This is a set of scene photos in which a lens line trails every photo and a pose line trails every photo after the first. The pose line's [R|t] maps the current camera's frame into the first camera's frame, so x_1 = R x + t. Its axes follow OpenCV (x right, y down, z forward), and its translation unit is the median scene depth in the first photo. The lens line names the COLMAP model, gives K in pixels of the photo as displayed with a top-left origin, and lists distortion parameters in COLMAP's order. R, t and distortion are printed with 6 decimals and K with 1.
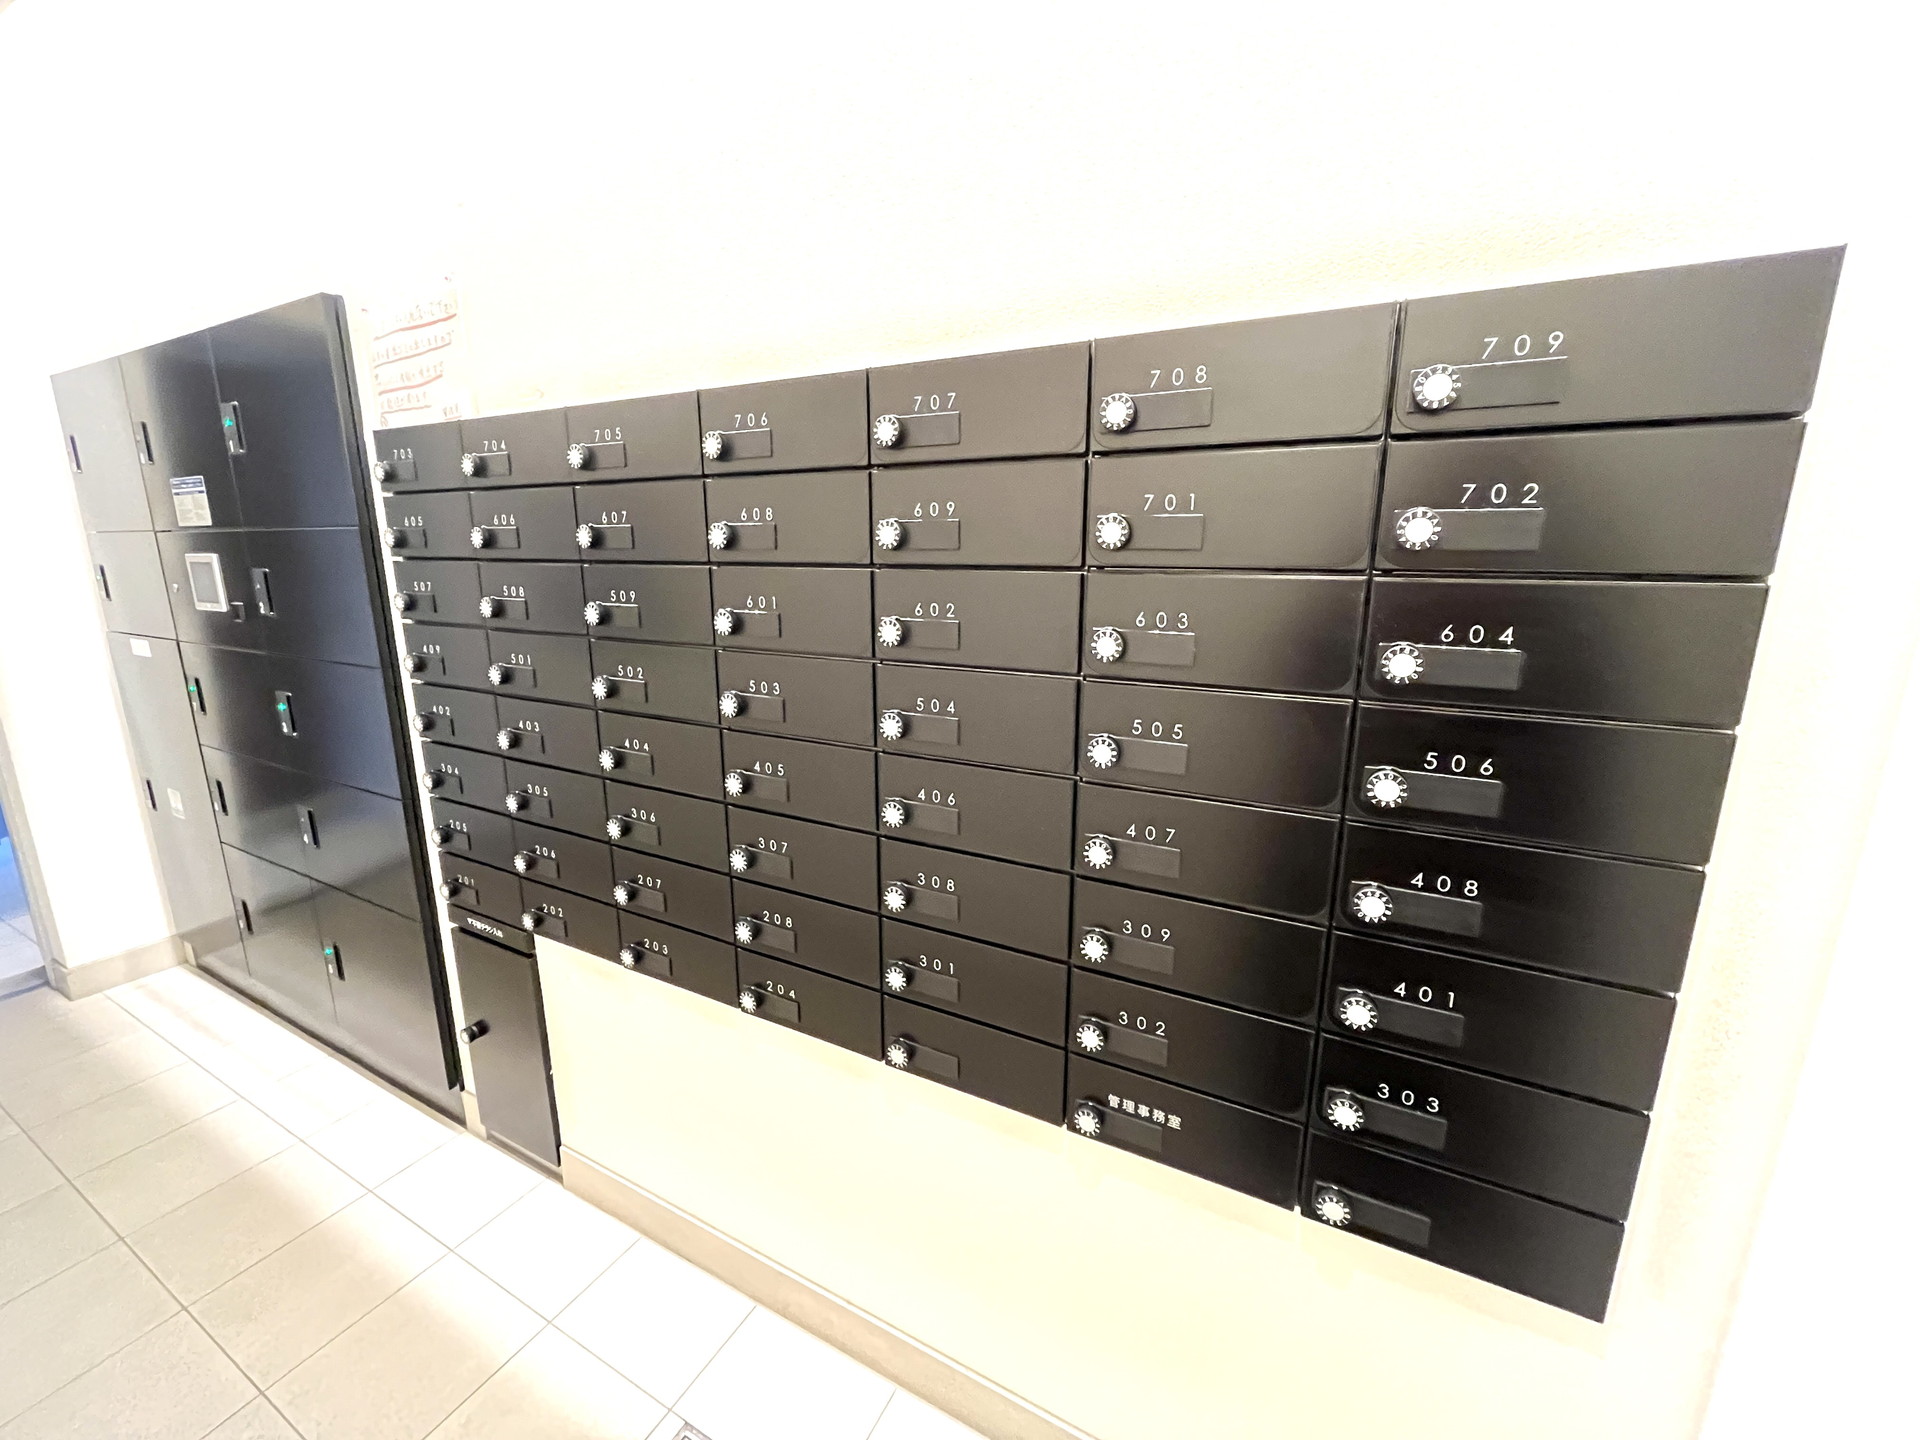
lens RADIAL K [[775.5, 0, 955.9], [0, 775.5, 719.1], [0, 0, 1]] dist [0.010948, 0.000215]
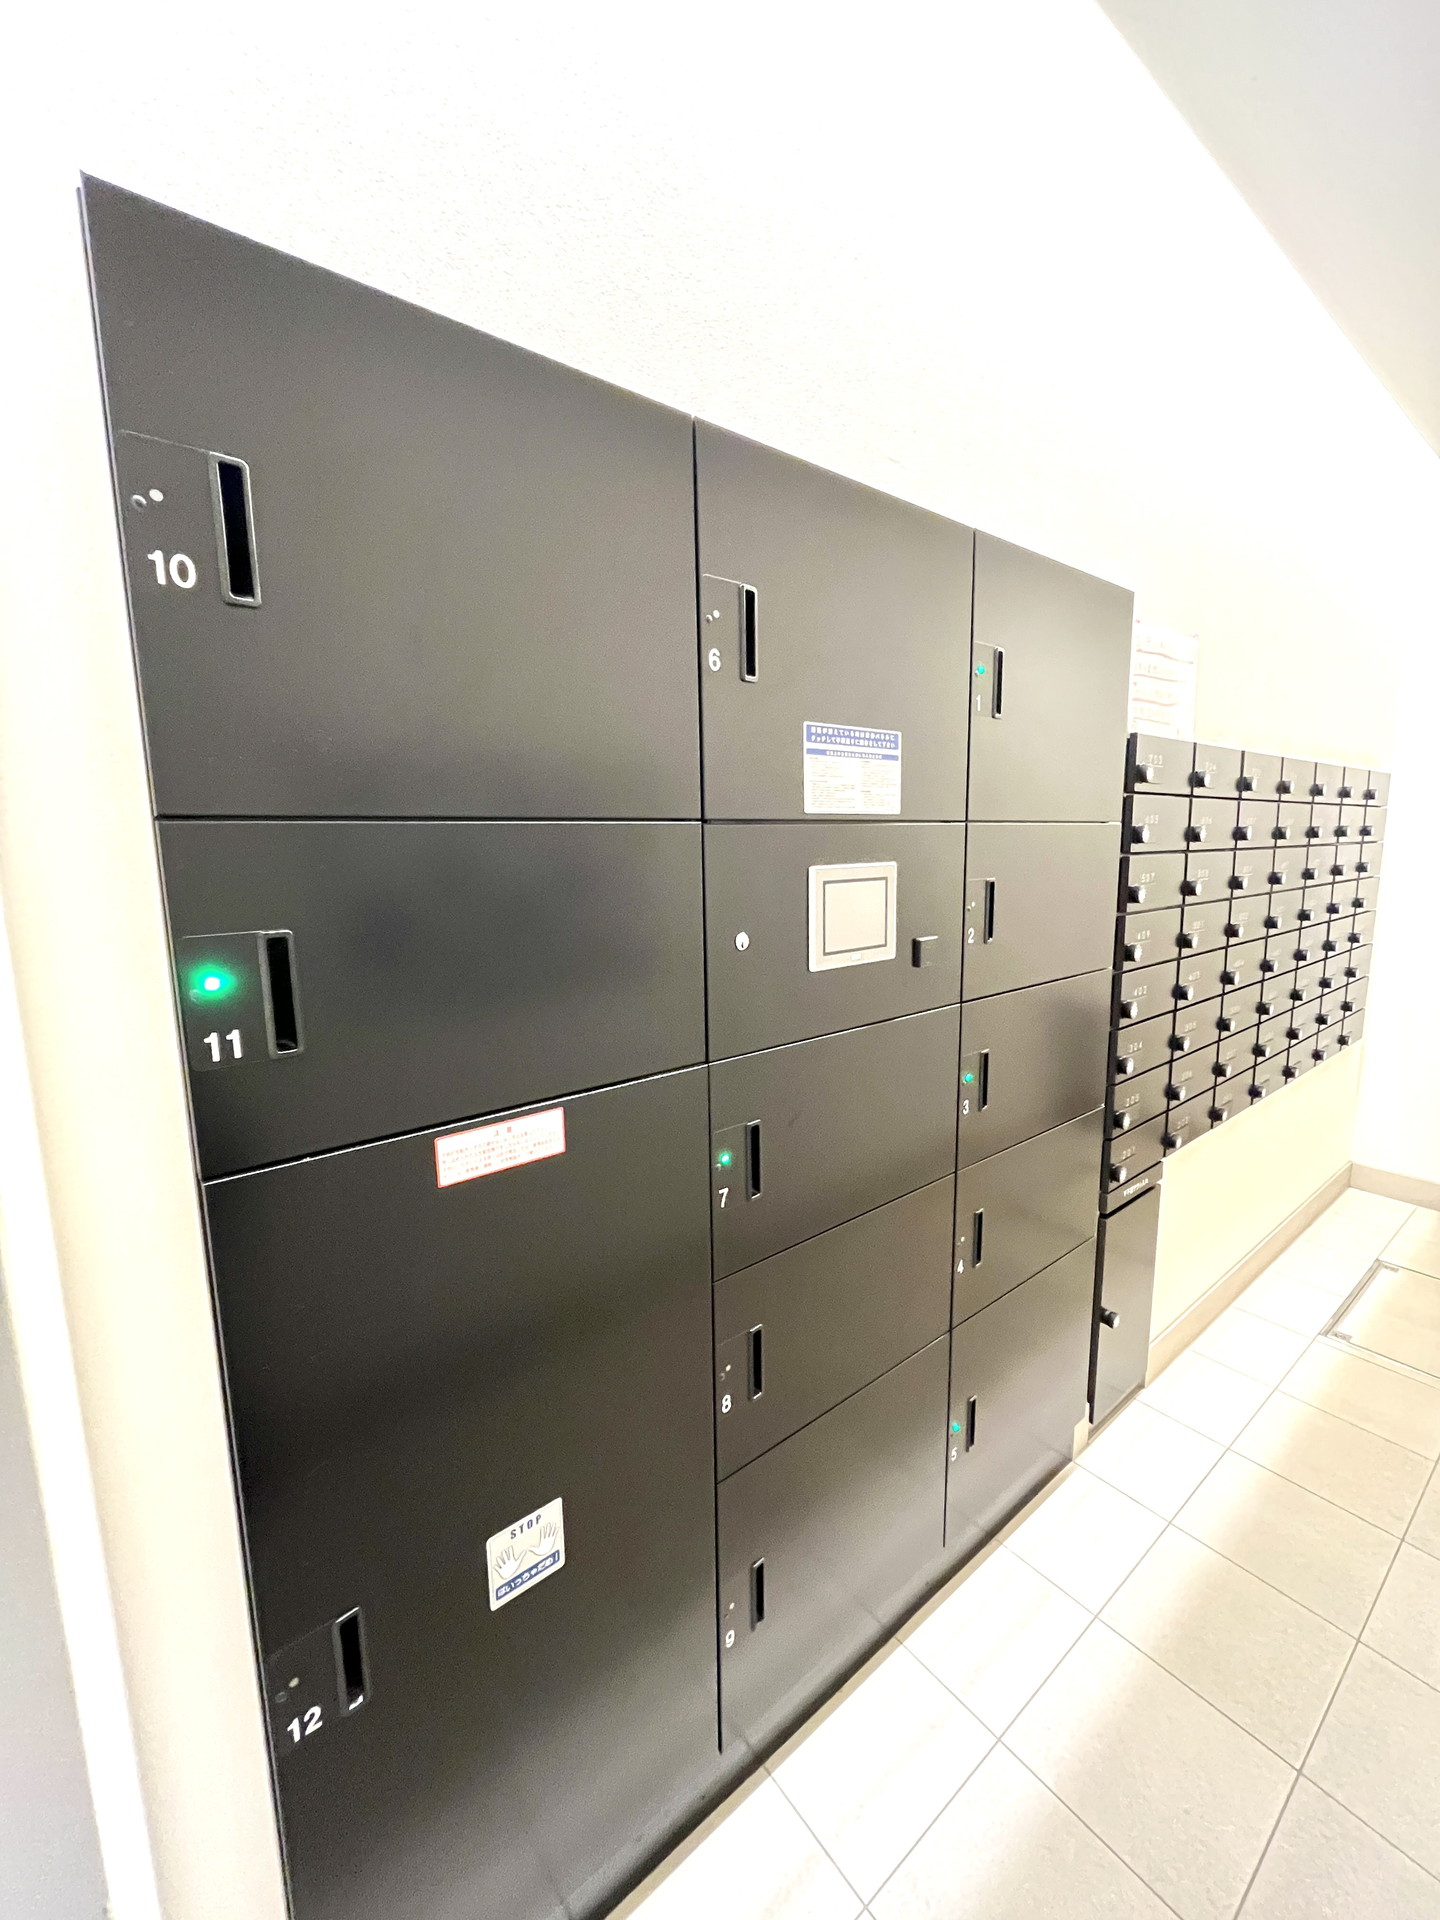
lens RADIAL K [[775.5, 0, 718.9], [0, 775.5, 957.4], [0, 0, 1]] dist [0.010948, 0.000215]
pose [[0.386559, -0.149659, 0.910041, -1.713627], [0.213031, 0.974551, 0.069778, -0.234718], [-0.897324, 0.166894, 0.408603, 0.995138]]
